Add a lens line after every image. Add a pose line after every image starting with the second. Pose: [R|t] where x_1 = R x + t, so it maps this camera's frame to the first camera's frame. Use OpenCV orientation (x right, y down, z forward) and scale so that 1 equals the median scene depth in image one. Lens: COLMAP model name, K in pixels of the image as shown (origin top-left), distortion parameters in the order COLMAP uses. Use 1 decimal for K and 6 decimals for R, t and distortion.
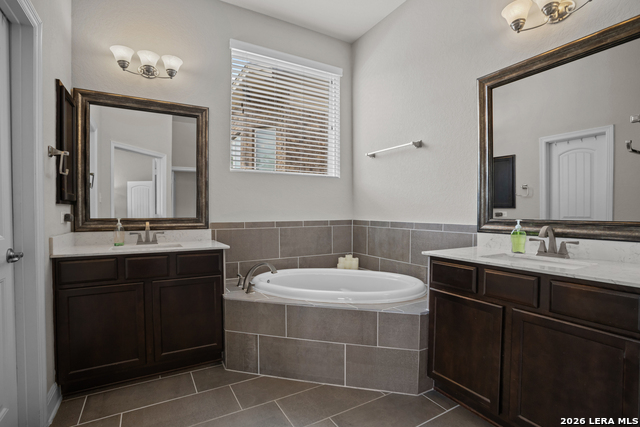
lens RADIAL K [[312.4, 0, 323.6], [0, 312.4, 214.2], [0, 0, 1]] dist [-0.080971, 0.033880]
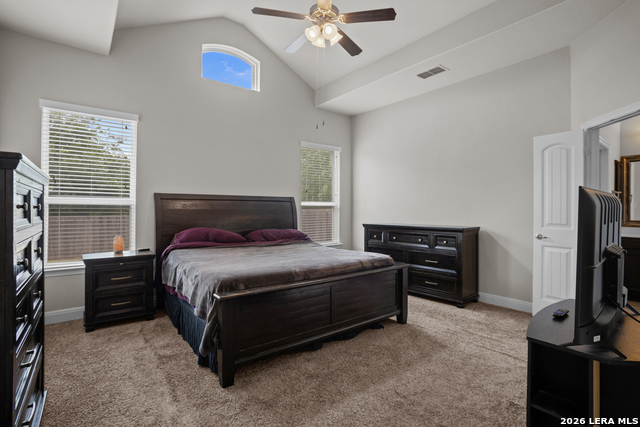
lens RADIAL K [[312.4, 0, 323.6], [0, 312.4, 214.2], [0, 0, 1]] dist [-0.080971, 0.033880]
pose [[0.112891, 0.019345, -0.993419, 0.643869], [-0.009542, 0.999785, 0.018385, -0.025872], [0.993562, 0.007404, 0.113052, -0.838373]]
